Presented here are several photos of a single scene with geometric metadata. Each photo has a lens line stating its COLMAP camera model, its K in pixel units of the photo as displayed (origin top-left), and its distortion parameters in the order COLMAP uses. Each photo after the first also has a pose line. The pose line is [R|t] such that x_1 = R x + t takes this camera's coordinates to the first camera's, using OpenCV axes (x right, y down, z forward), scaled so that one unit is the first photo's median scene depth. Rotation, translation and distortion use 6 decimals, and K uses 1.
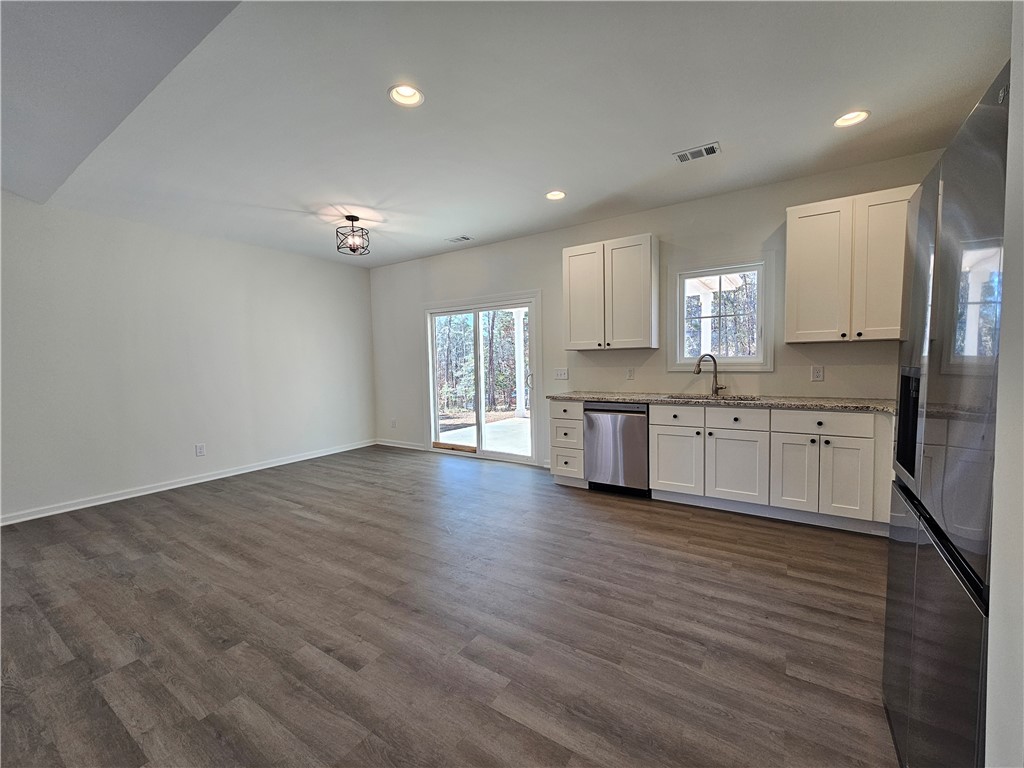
lens RADIAL K [[419.9, 0, 516.5], [0, 419.9, 383.2], [0, 0, 1]] dist [0.001790, 0.000458]
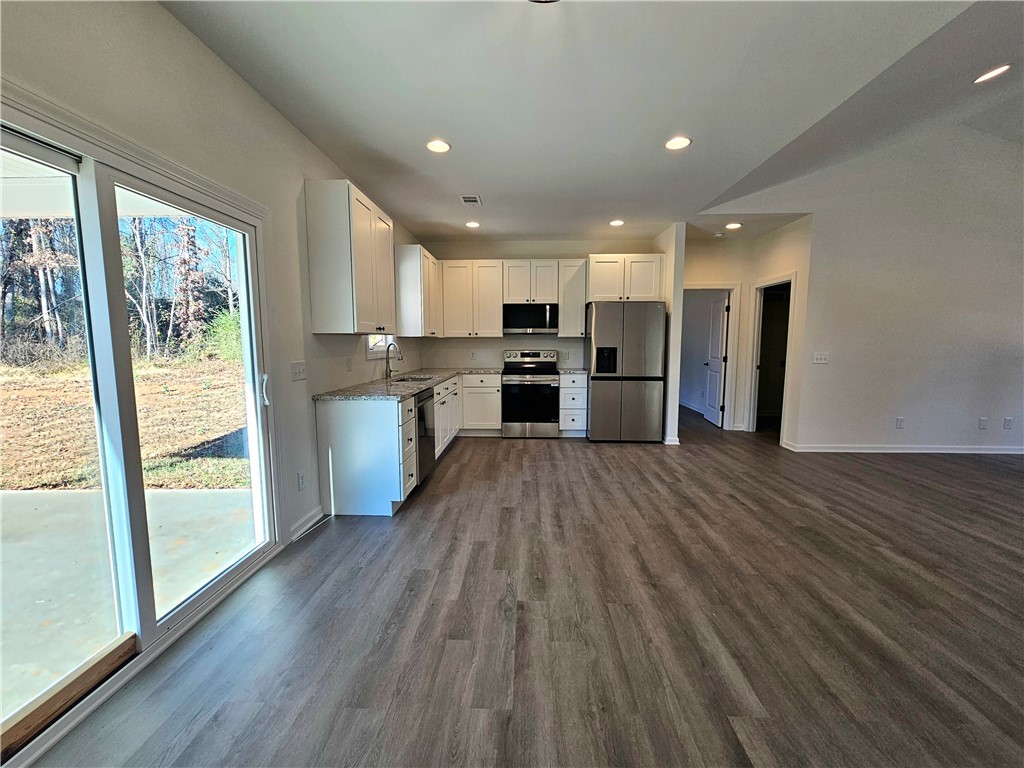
lens RADIAL K [[419.9, 0, 512.3], [0, 419.9, 383.5], [0, 0, 1]] dist [0.001790, 0.000458]
pose [[-0.514867, -0.061961, 0.855028, -0.949440], [0.060360, 0.992289, 0.108255, -0.085091], [-0.855142, 0.107346, -0.507157, 1.773439]]
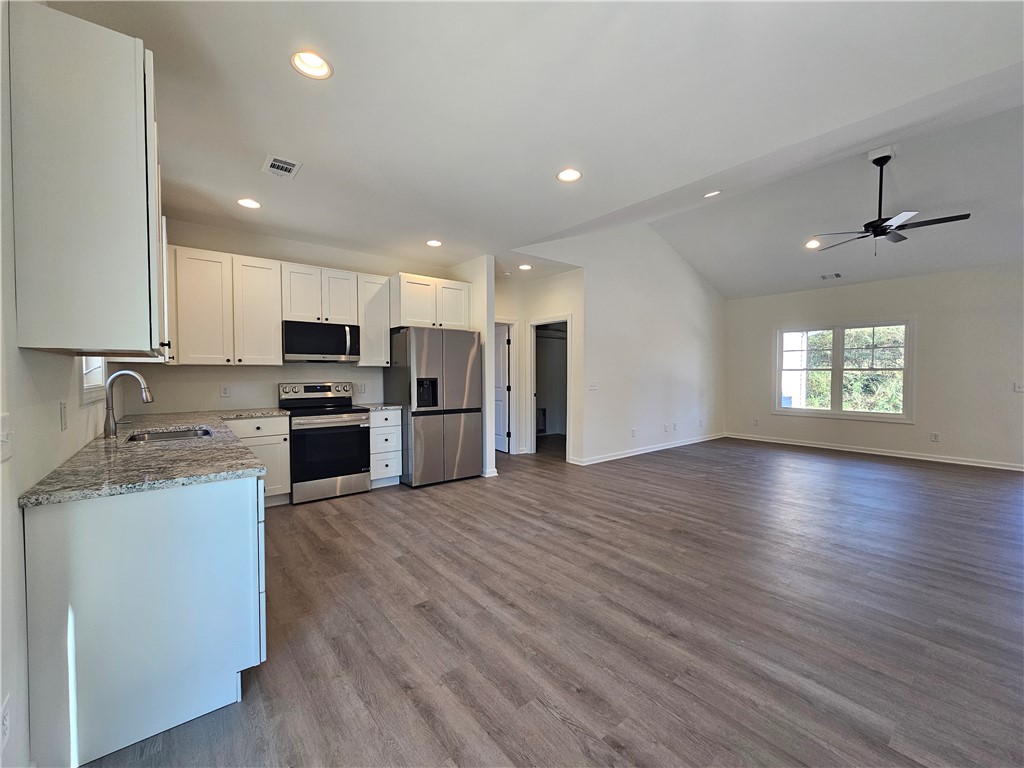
lens RADIAL K [[419.9, 0, 513.7], [0, 419.9, 383.8], [0, 0, 1]] dist [0.001790, 0.000458]
pose [[-0.949330, 0.016426, 0.313853, -0.408019], [0.040671, 0.996657, 0.070858, -0.097944], [-0.311640, 0.080032, -0.946824, 1.917219]]
